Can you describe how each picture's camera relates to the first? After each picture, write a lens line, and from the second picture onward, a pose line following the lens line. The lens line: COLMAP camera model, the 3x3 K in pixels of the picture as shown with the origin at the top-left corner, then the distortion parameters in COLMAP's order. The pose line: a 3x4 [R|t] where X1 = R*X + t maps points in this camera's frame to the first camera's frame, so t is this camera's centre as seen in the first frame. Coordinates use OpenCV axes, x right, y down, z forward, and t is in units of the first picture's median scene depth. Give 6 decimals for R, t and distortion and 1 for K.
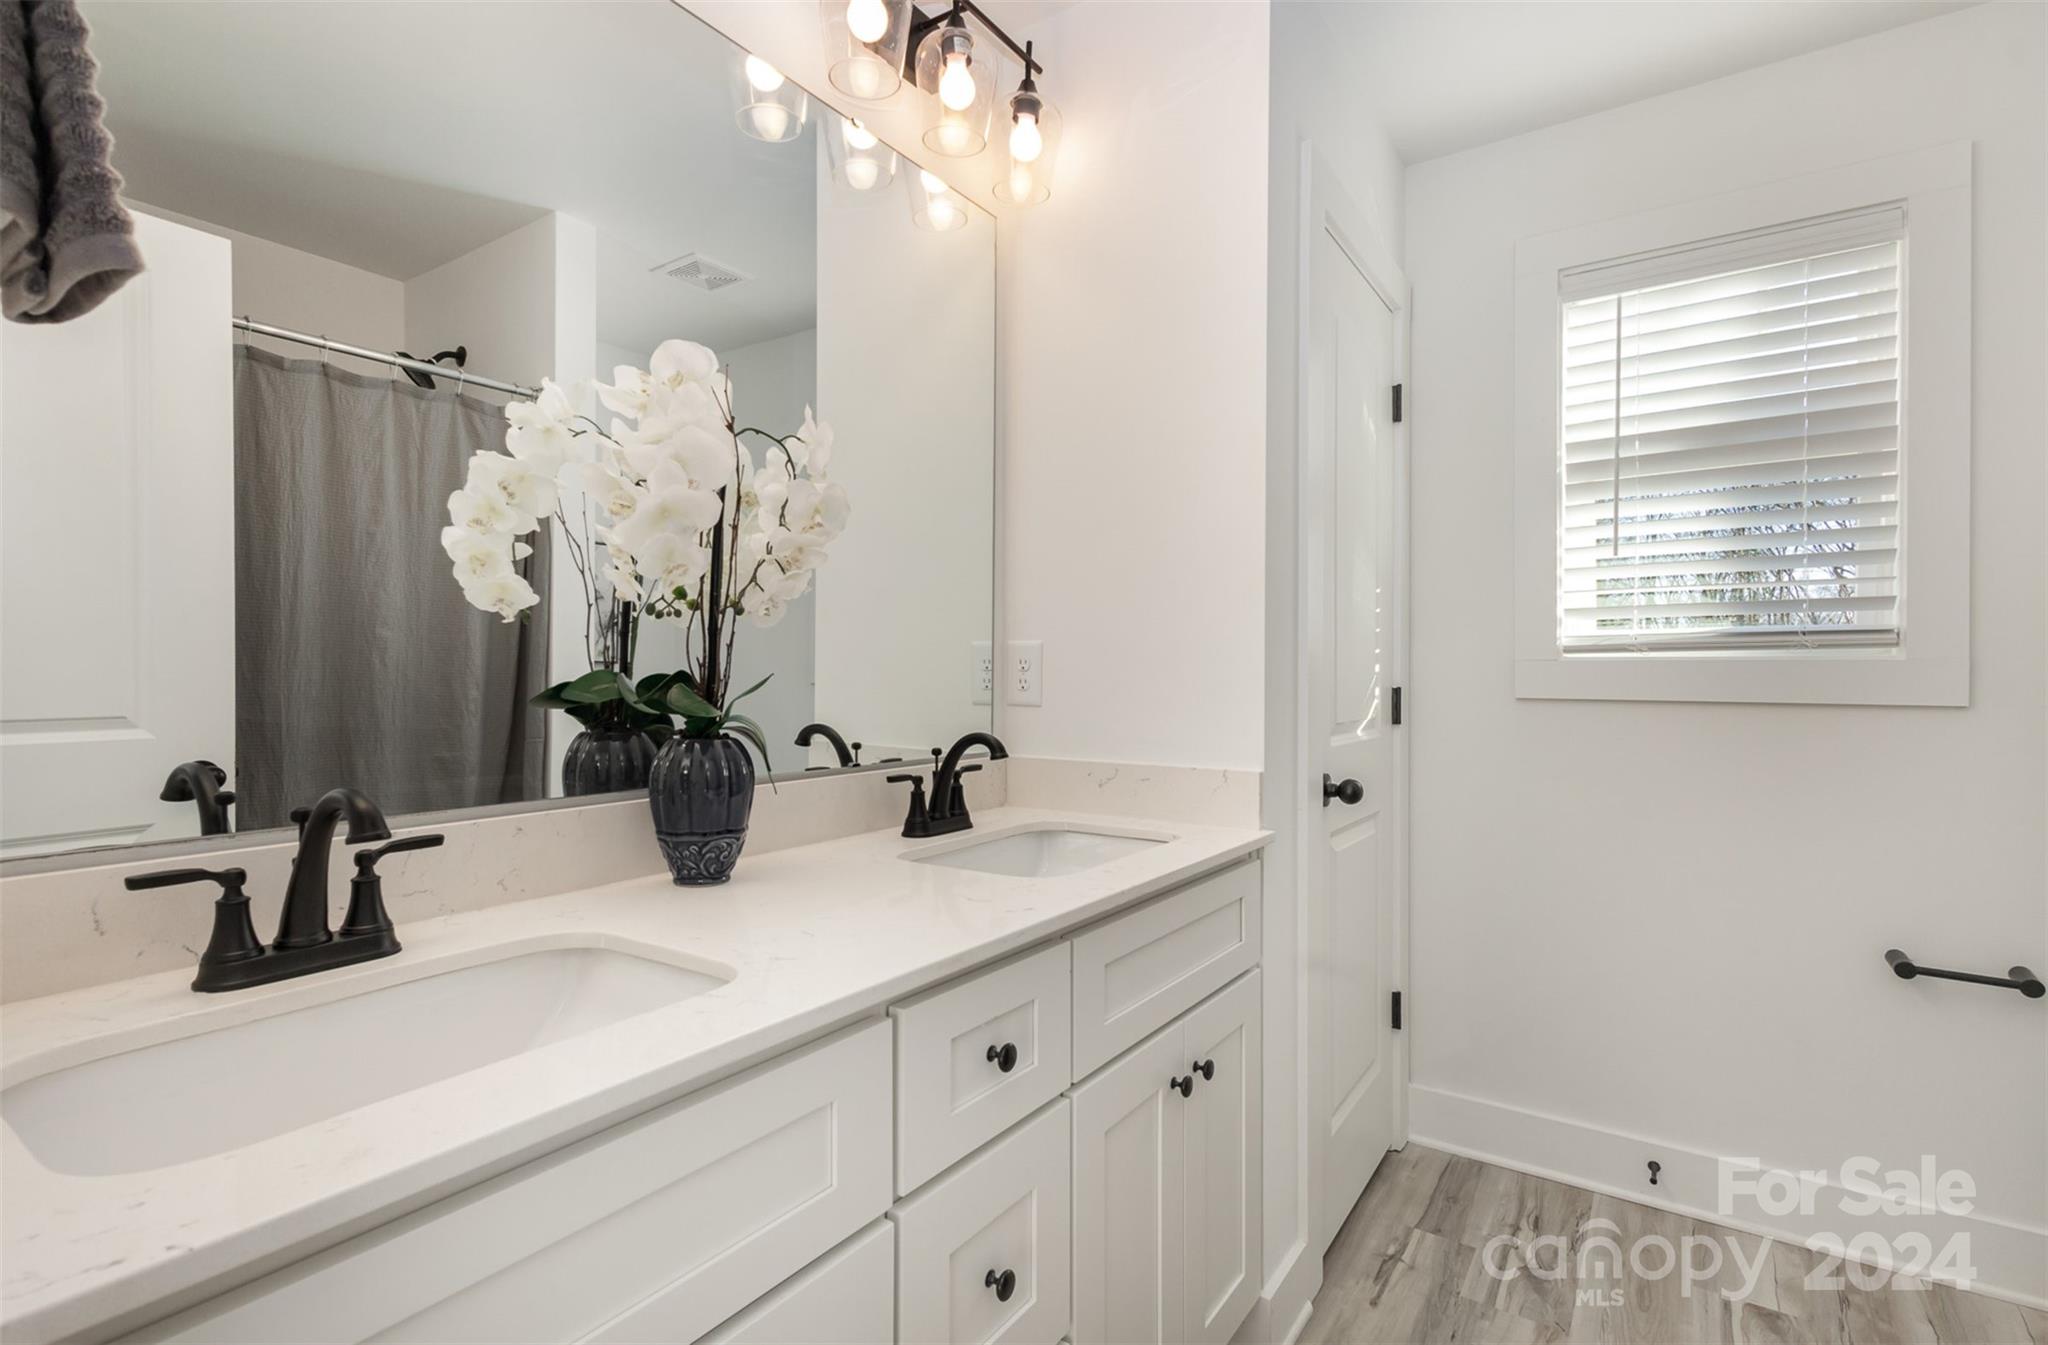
lens RADIAL K [[971.9, 0, 1019.2], [0, 971.9, 676.1], [0, 0, 1]] dist [0.013089, 0.000120]
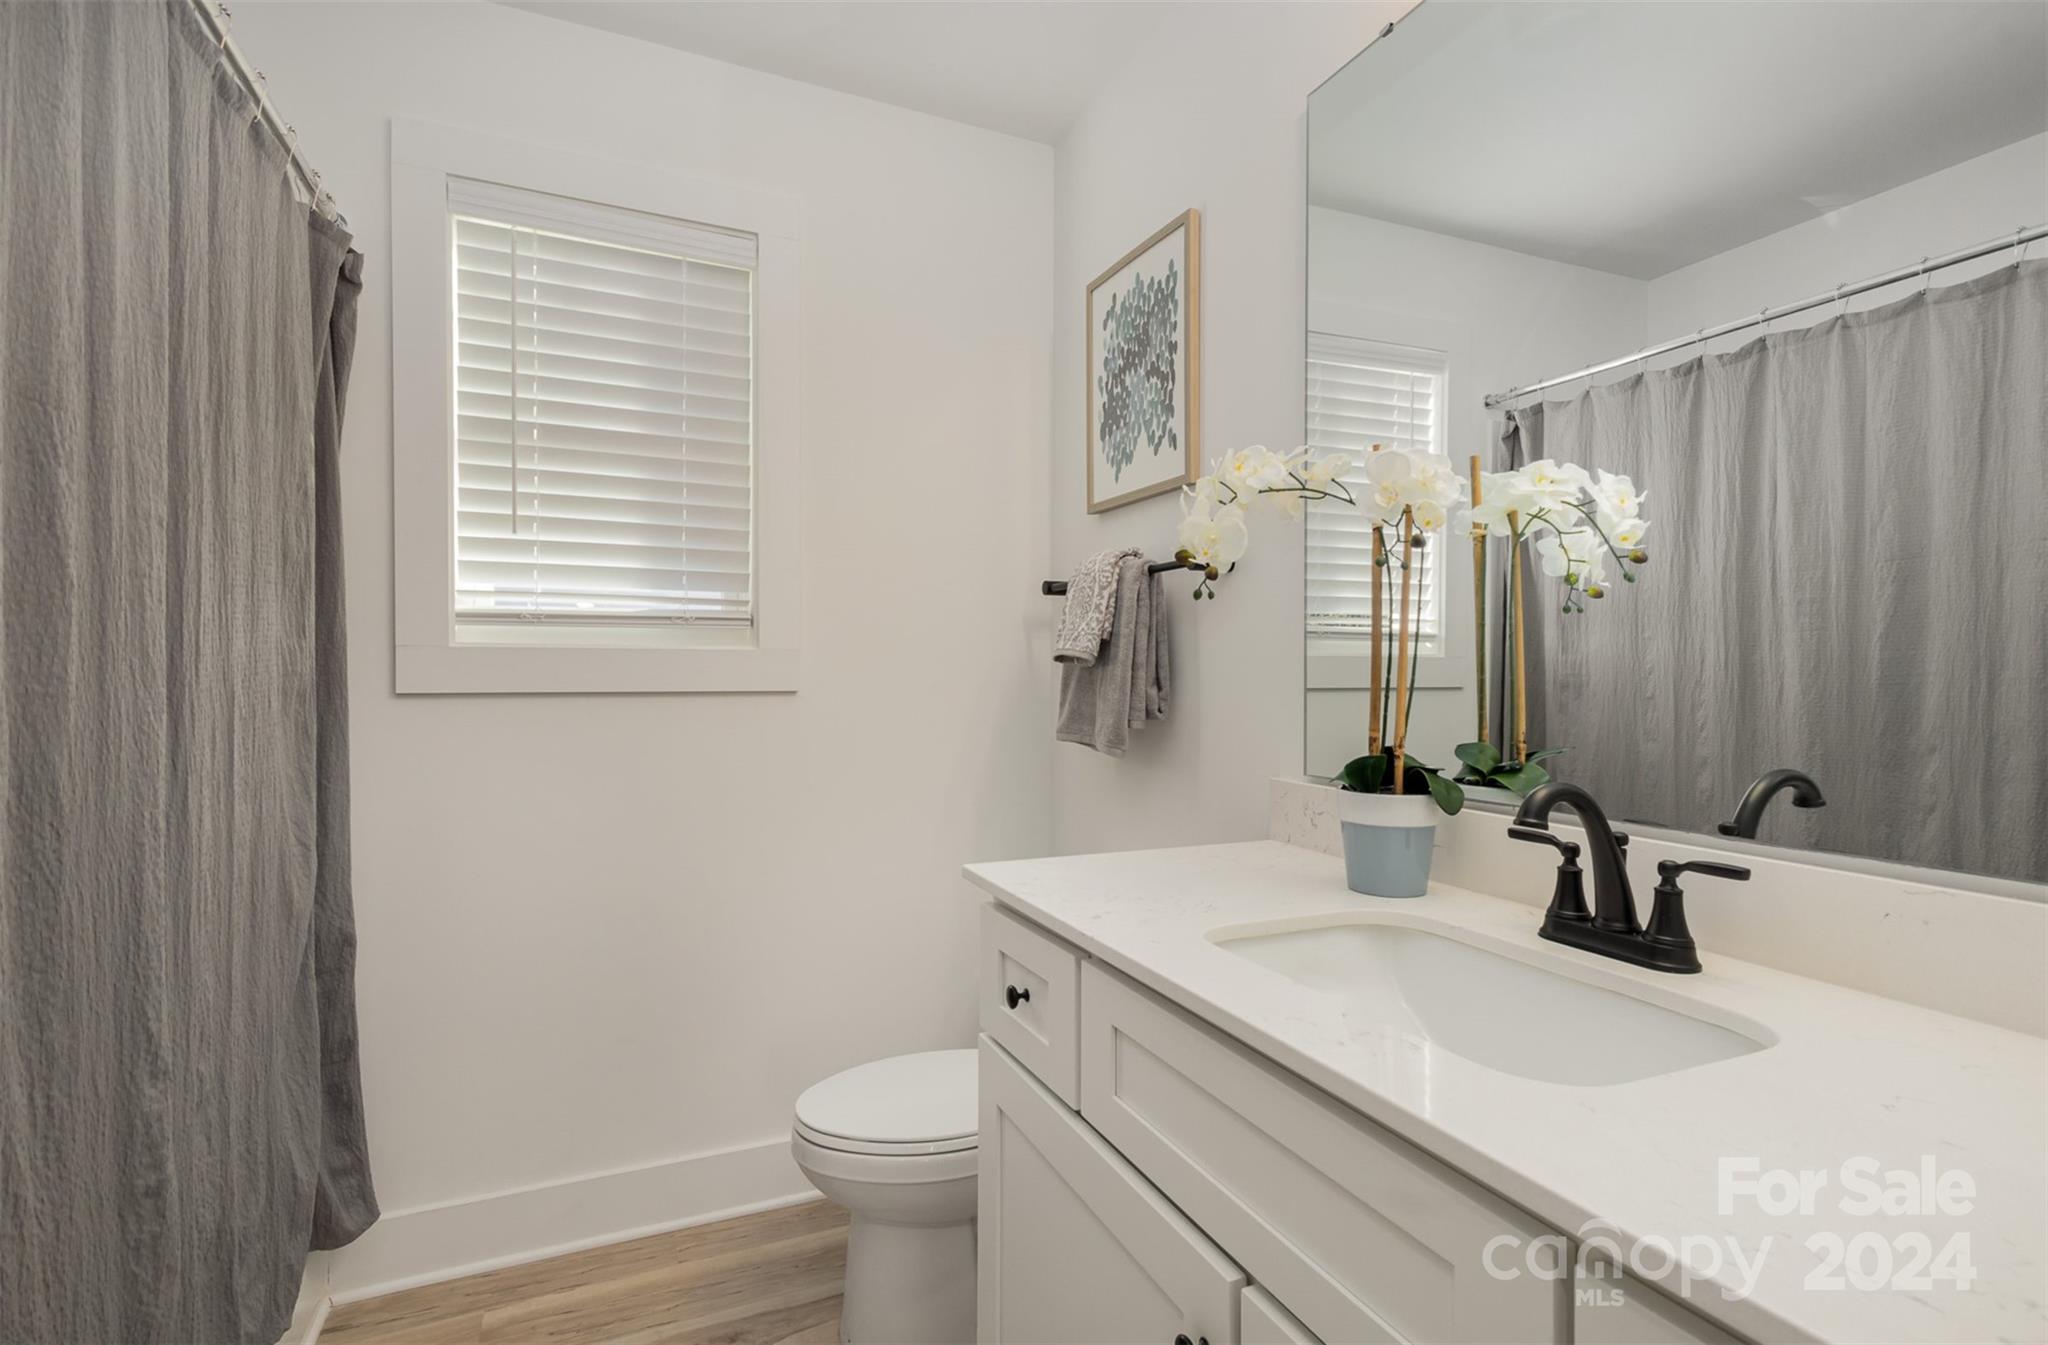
lens RADIAL K [[971.9, 0, 1019.2], [0, 971.9, 676.1], [0, 0, 1]] dist [0.013089, 0.000120]
pose [[-0.530470, -0.024170, -0.847359, 0.591654], [-0.003714, 0.999650, -0.026189, 0.010282], [0.847696, -0.010745, -0.530374, 0.974744]]
